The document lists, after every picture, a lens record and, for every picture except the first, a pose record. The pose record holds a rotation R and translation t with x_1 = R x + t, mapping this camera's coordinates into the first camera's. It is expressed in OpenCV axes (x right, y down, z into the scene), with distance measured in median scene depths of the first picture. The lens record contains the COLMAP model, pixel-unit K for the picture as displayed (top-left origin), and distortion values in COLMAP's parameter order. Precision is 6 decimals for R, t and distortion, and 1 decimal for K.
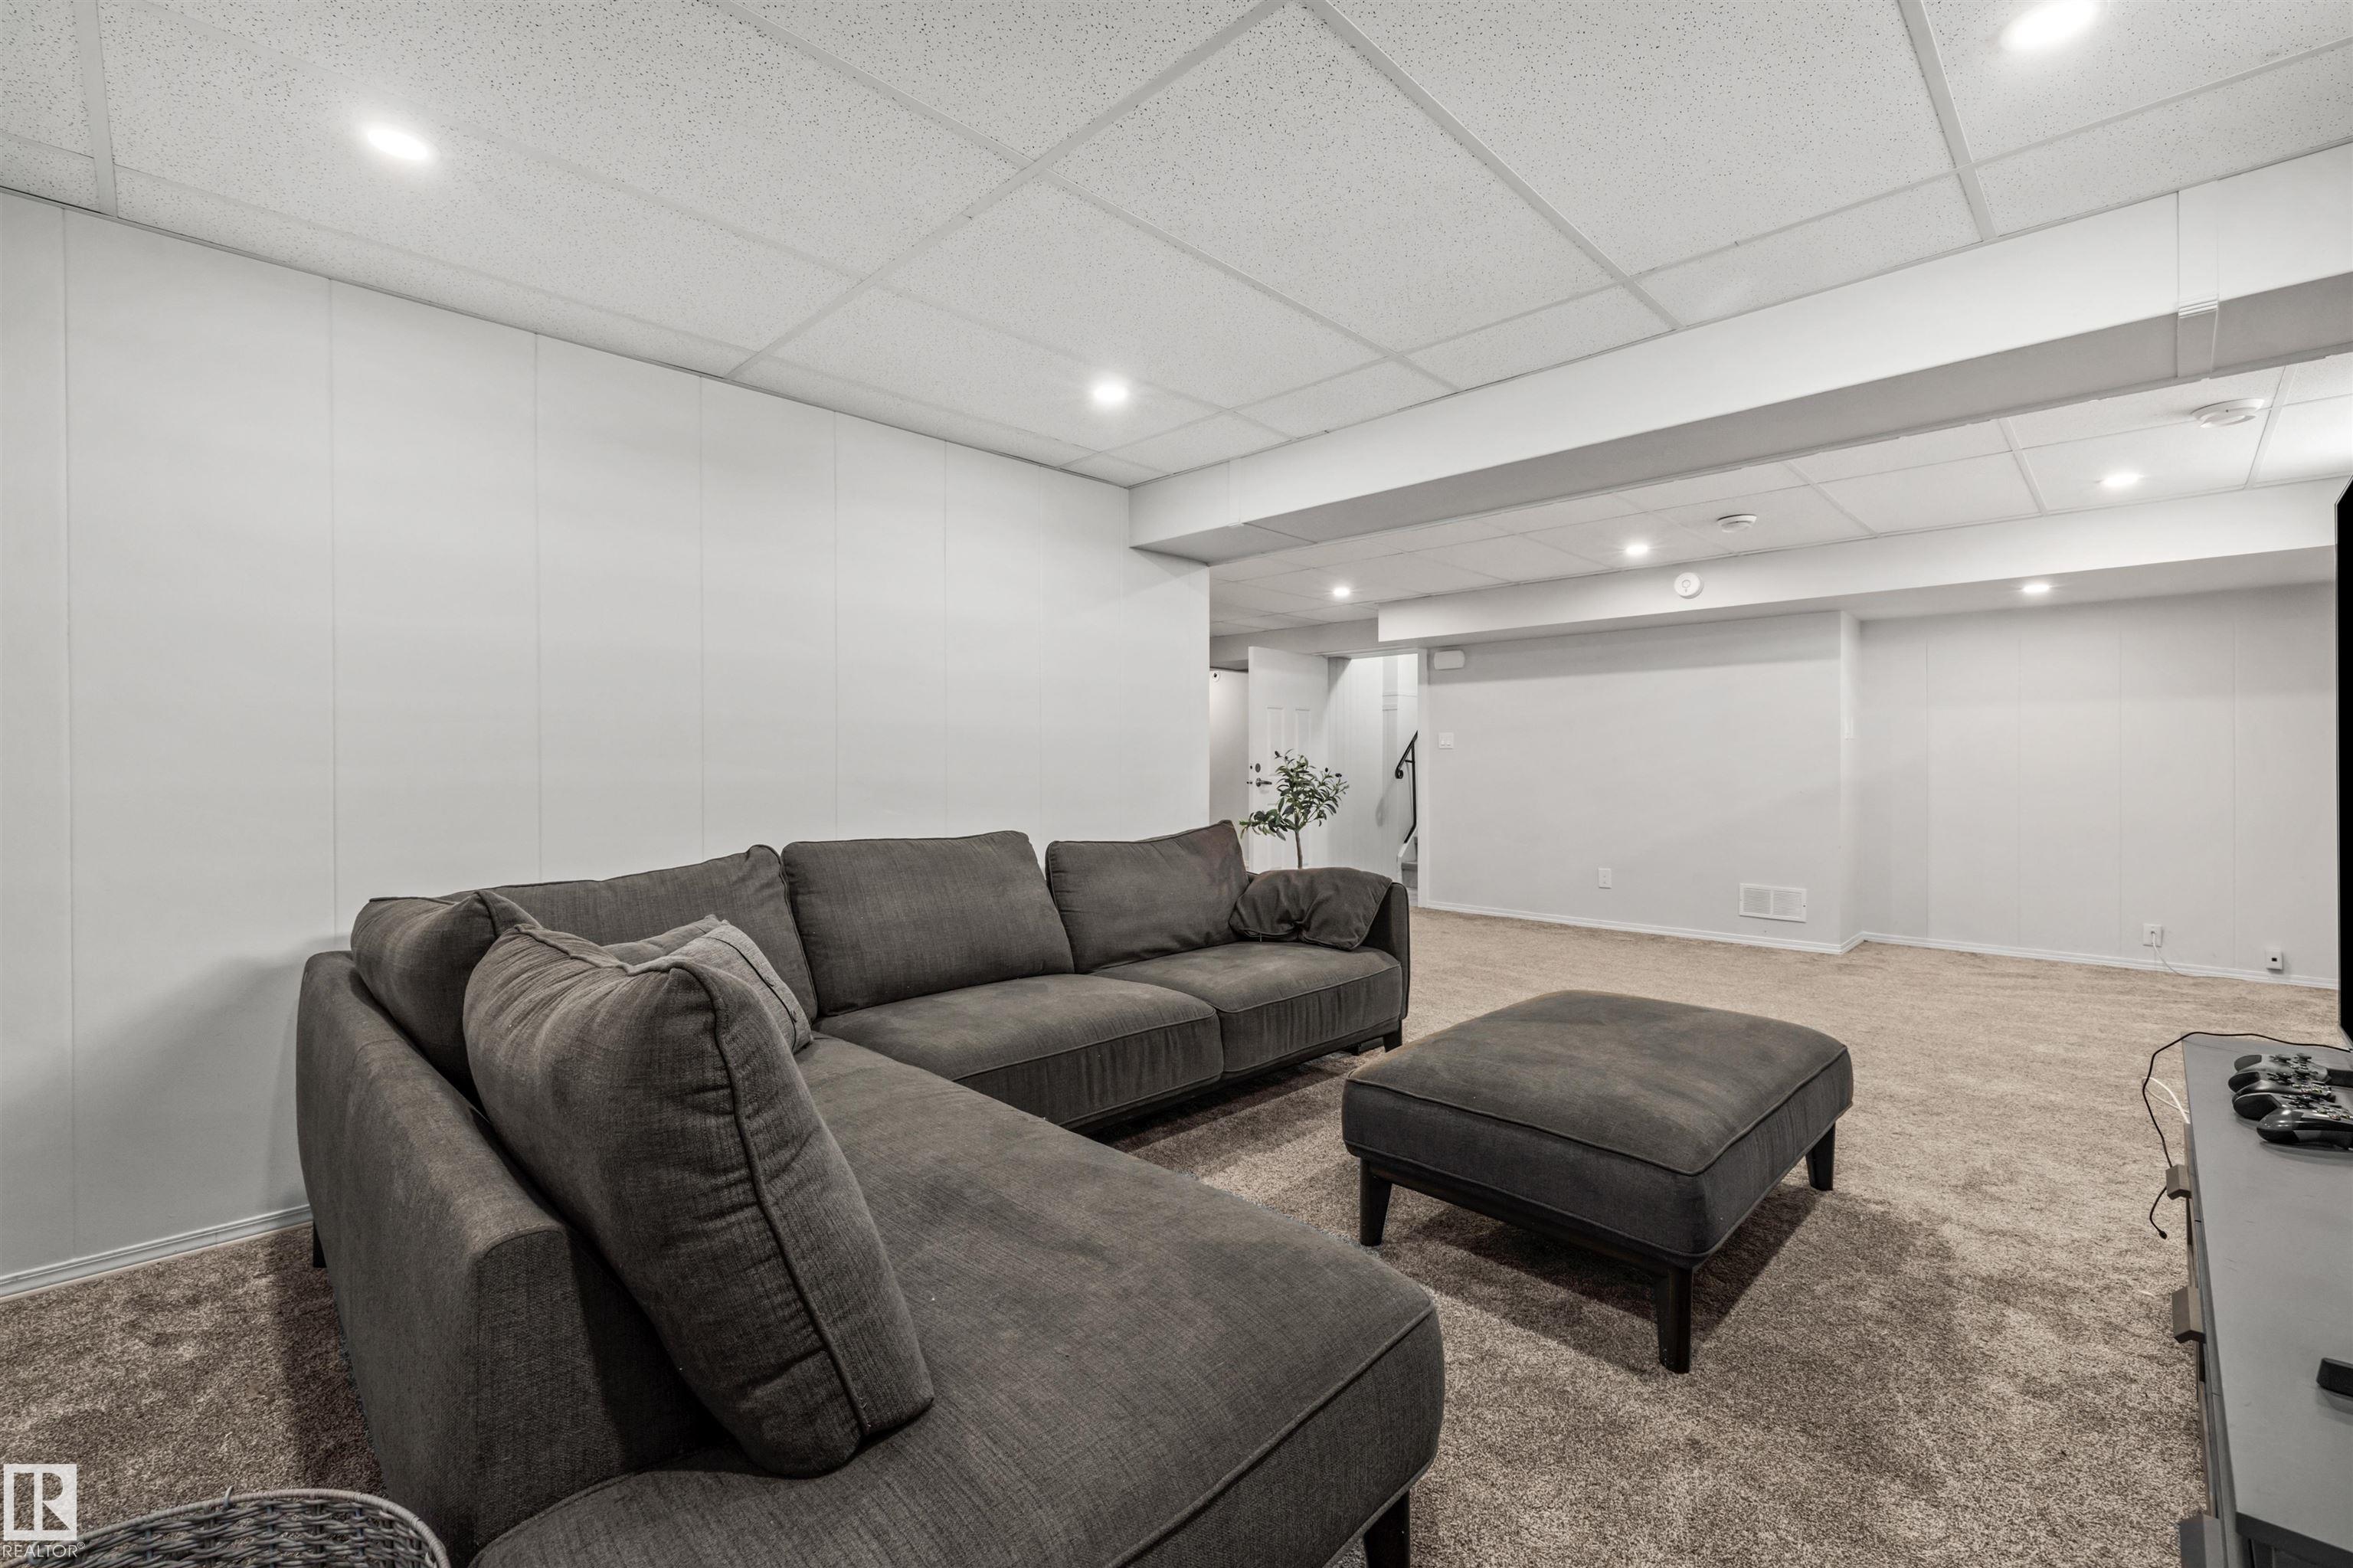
lens RADIAL K [[986.7, 0, 1165.7], [0, 986.7, 762.5], [0, 0, 1]] dist [-0.000613, 0.000004]
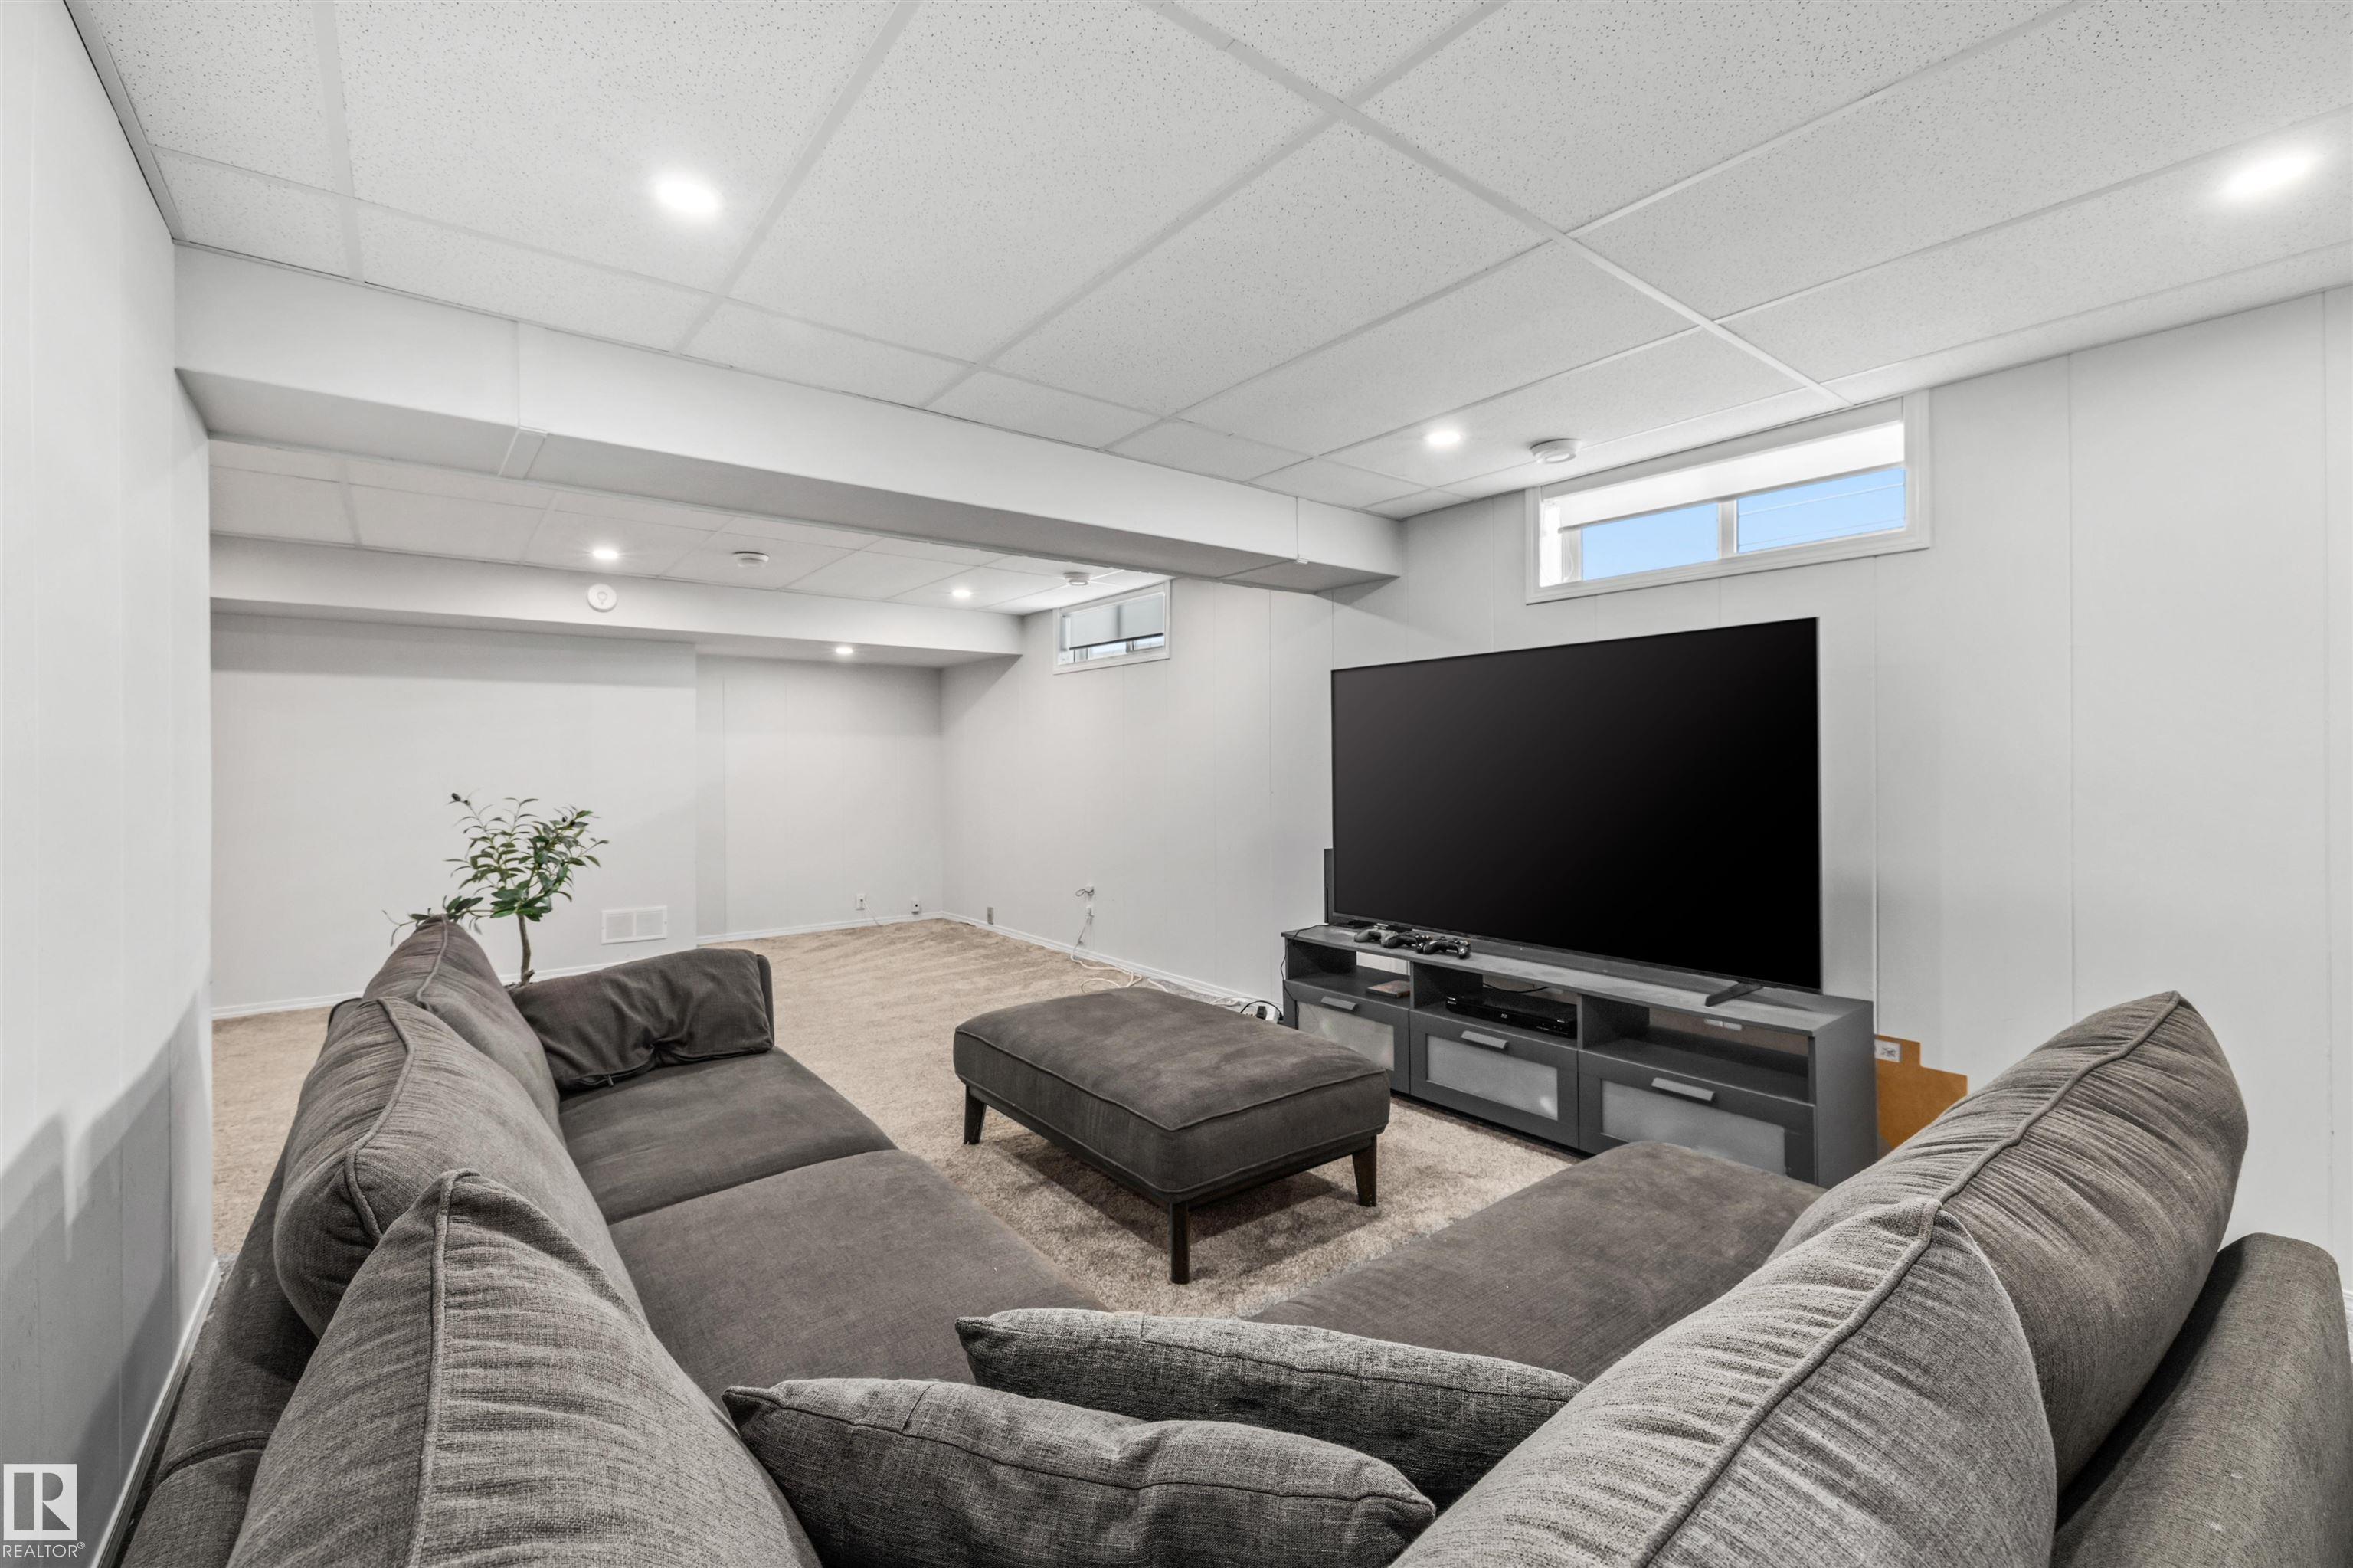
lens RADIAL K [[986.7, 0, 1165.7], [0, 986.7, 762.5], [0, 0, 1]] dist [-0.000613, 0.000004]
pose [[0.129435, 0.000789, 0.991588, -0.504924], [0.003596, 0.999993, -0.001265, -0.032384], [-0.991581, 0.003730, 0.129432, 0.543769]]
